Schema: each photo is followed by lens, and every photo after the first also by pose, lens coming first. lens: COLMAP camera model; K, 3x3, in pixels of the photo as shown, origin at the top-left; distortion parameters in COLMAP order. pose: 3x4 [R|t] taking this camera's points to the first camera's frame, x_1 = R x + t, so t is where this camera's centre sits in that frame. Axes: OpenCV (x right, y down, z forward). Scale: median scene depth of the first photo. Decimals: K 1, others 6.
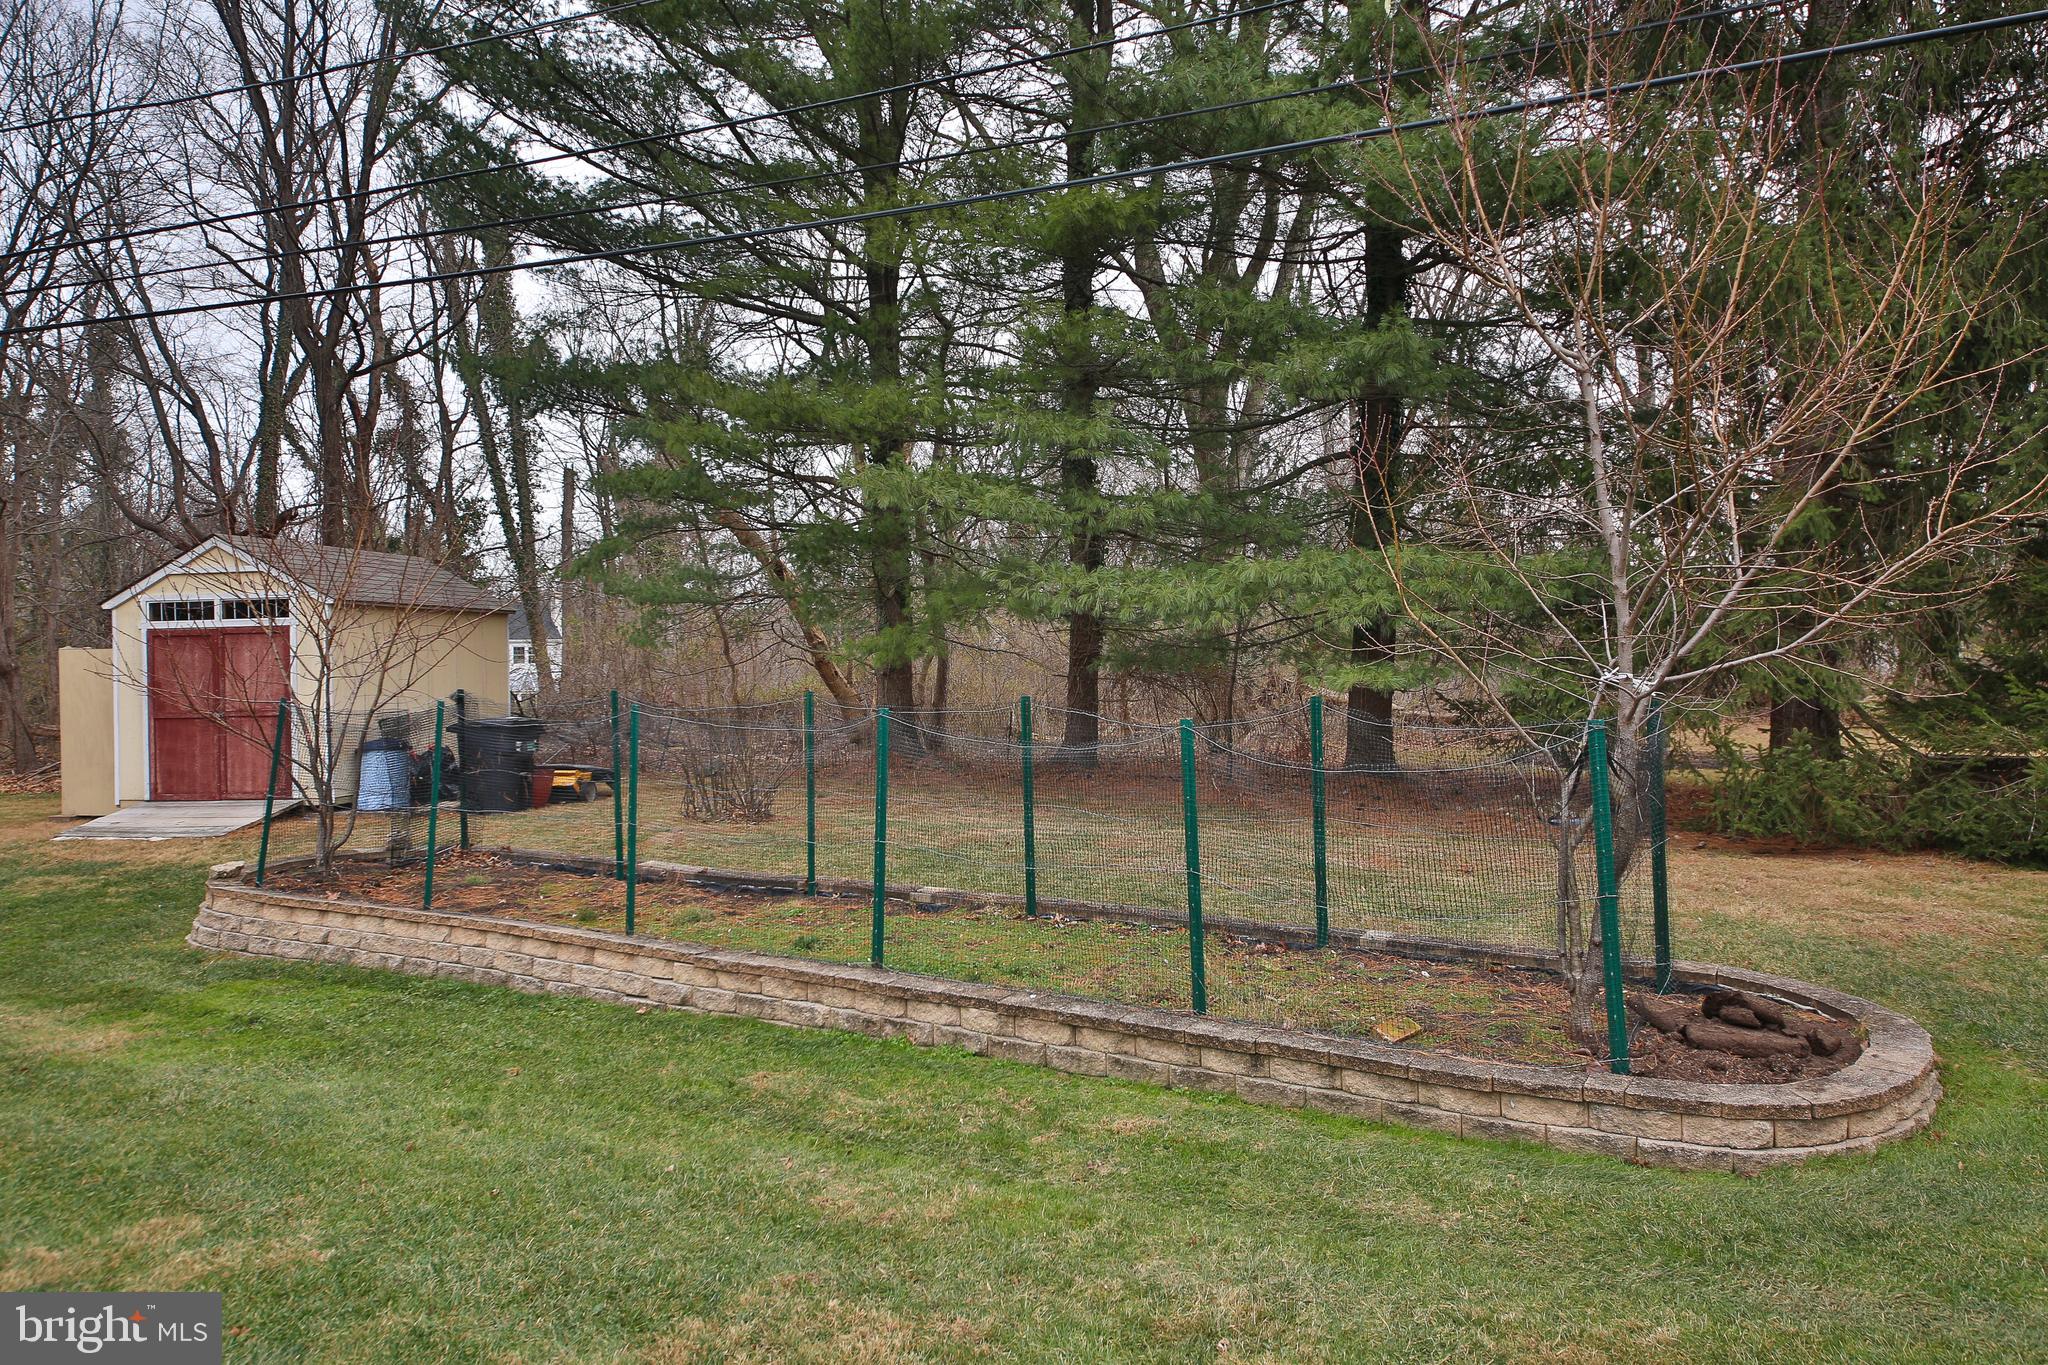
lens RADIAL K [[1443.9, 0, 1024.0], [0, 1443.9, 682.5], [0, 0, 1]] dist [0.090851, 0.000286]
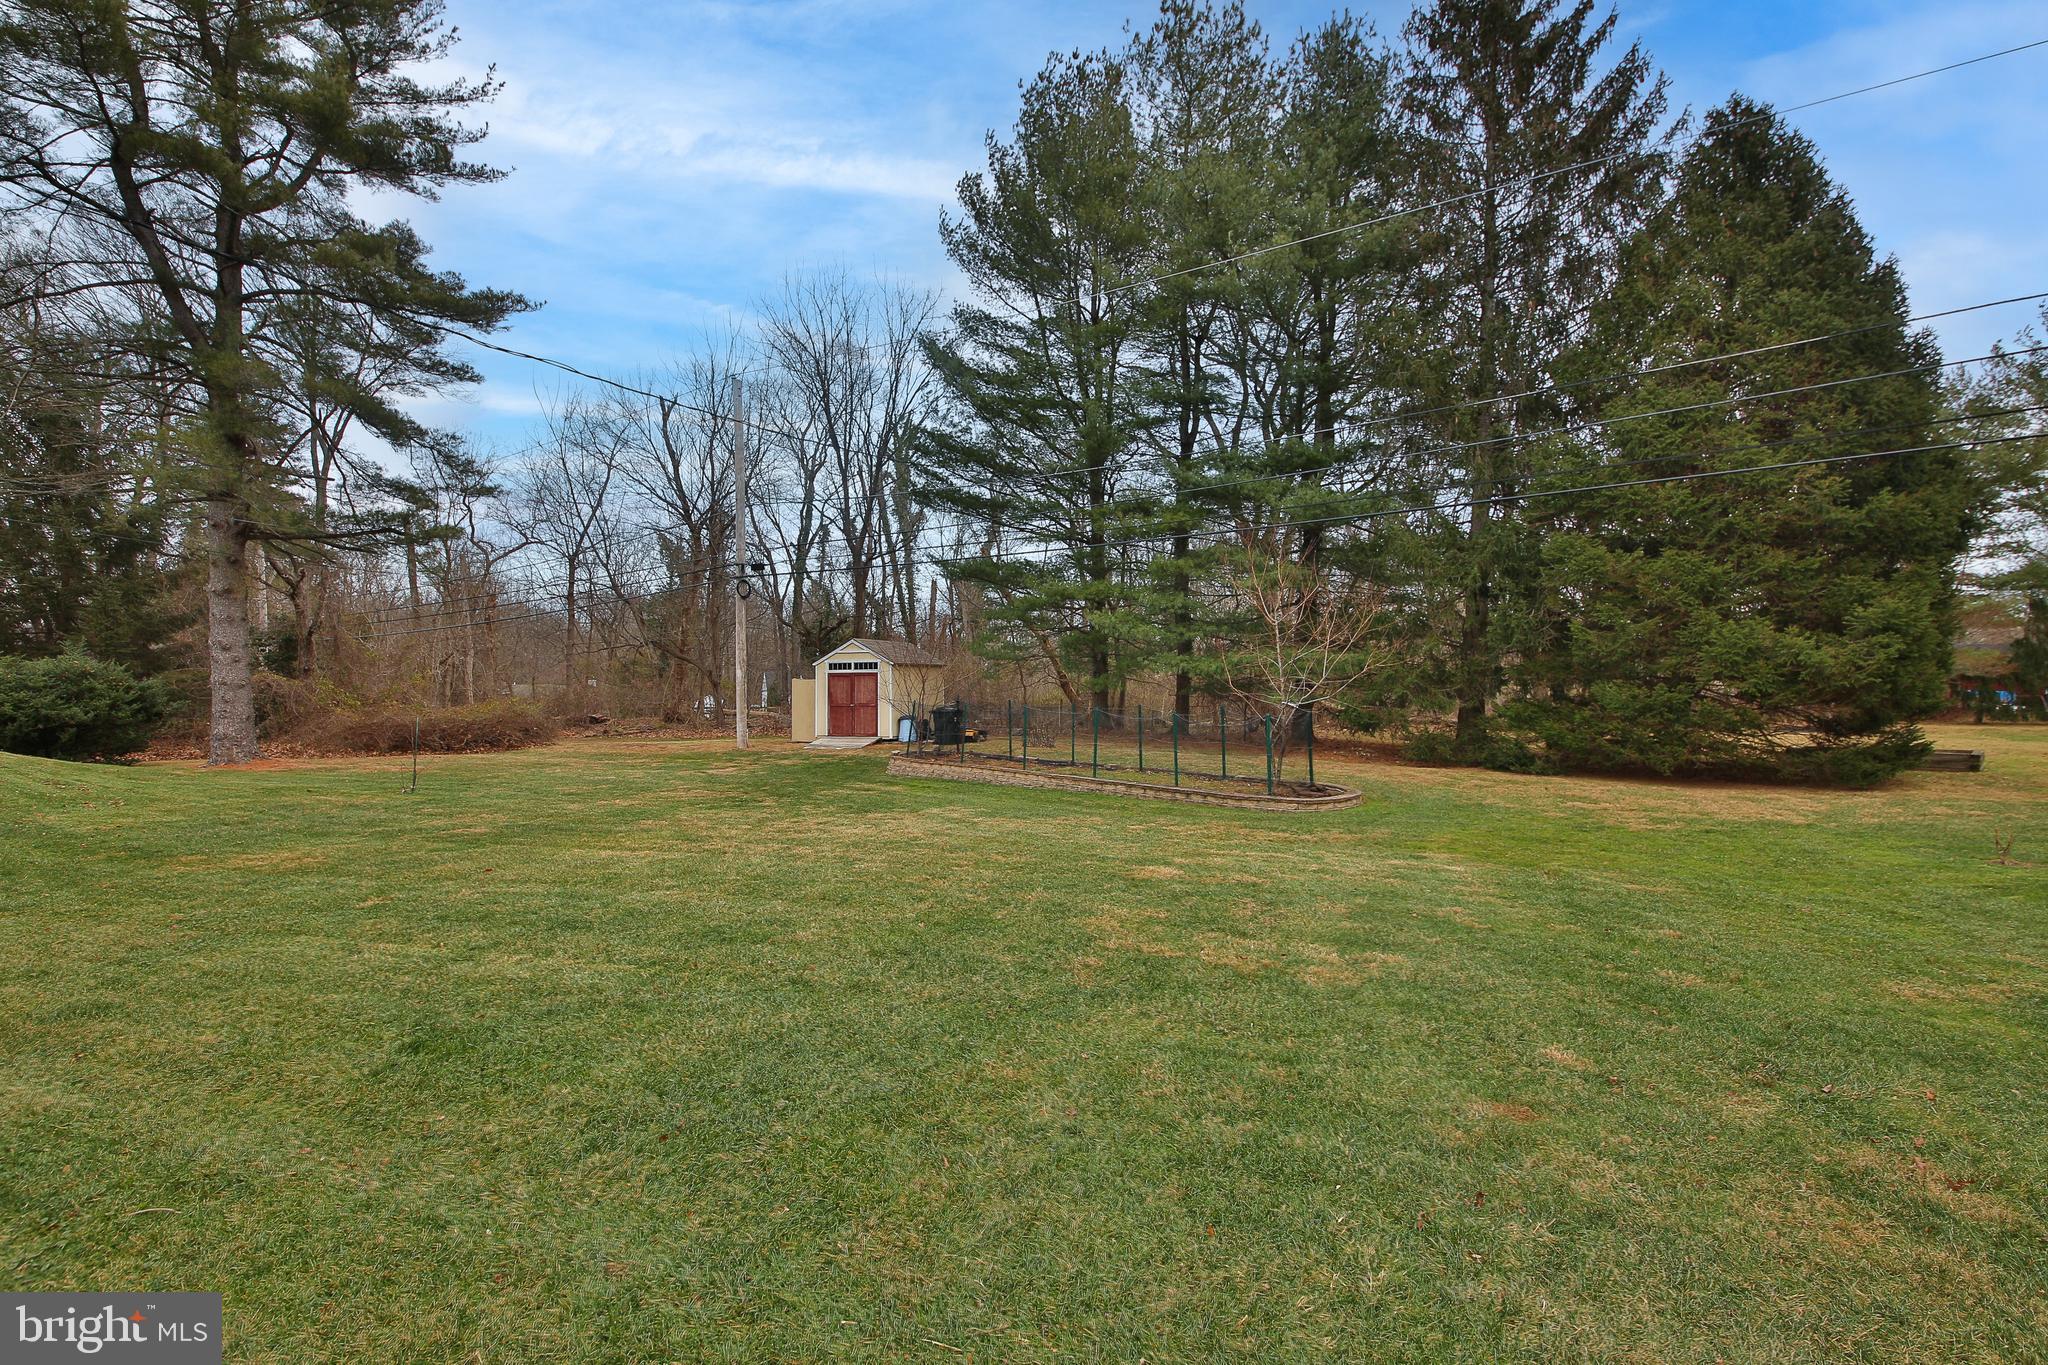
lens RADIAL K [[906.7, 0, 1026.6], [0, 906.7, 689.4], [0, 0, 1]] dist [0.000257, -0.023835]
pose [[0.985180, 0.017198, -0.170658, 0.052142], [-0.017870, 0.999837, -0.002405, -0.008152], [0.170589, 0.005419, 0.985327, -0.575723]]
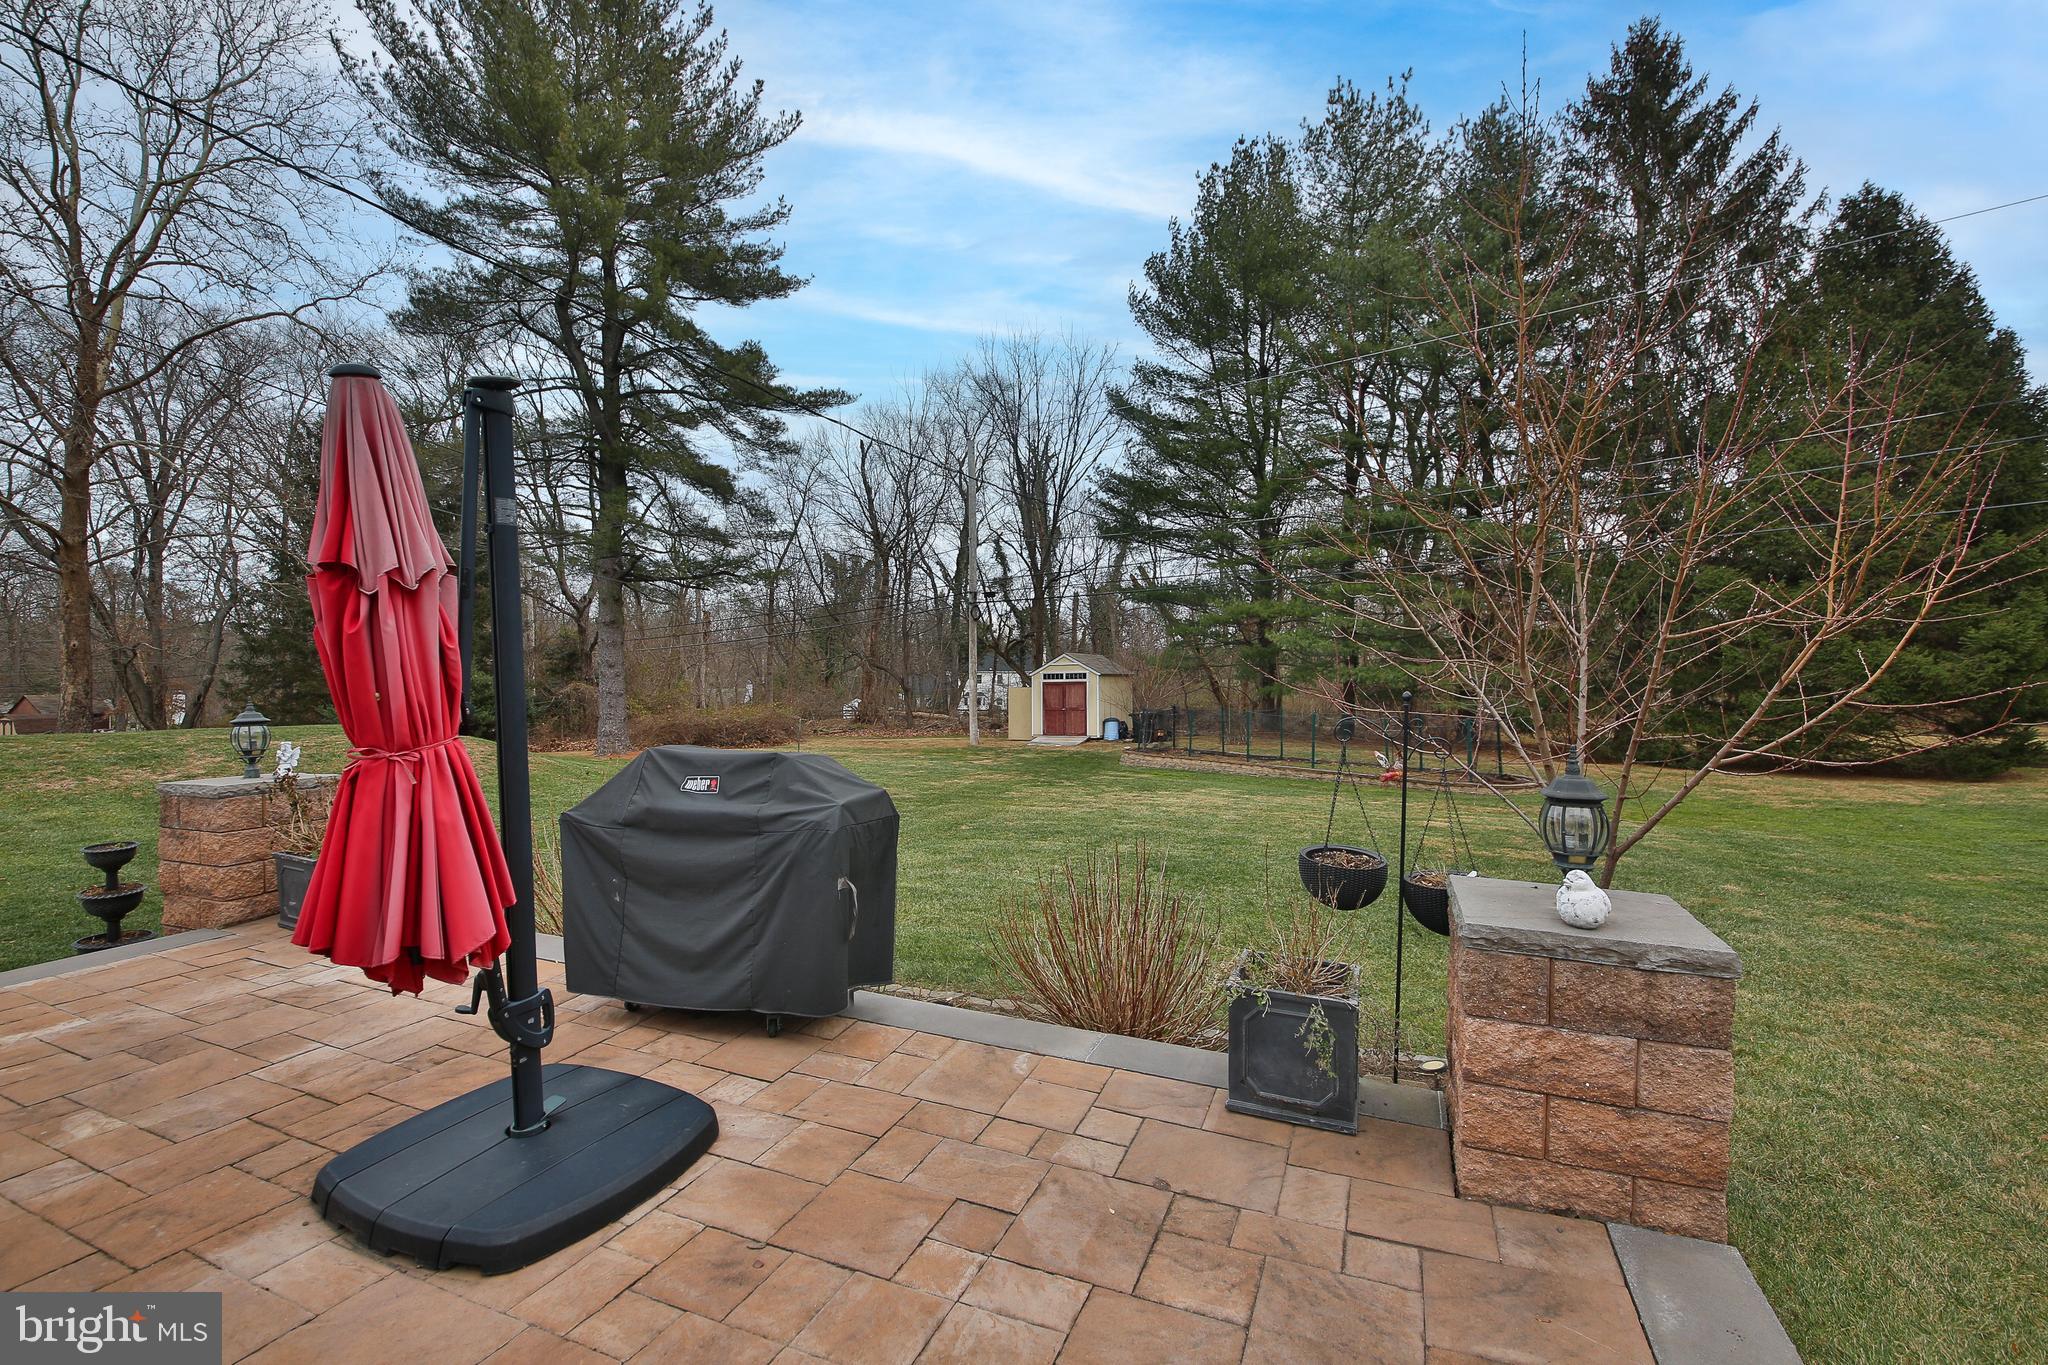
lens RADIAL K [[894.8, 0, 1024.0], [0, 894.8, 682.5], [0, 0, 1]] dist [0.008622, -0.022448]
pose [[0.959334, 0.012945, -0.281975, -0.080849], [-0.016530, 0.999810, -0.010336, -0.014077], [0.281787, 0.014577, 0.959366, -0.887576]]
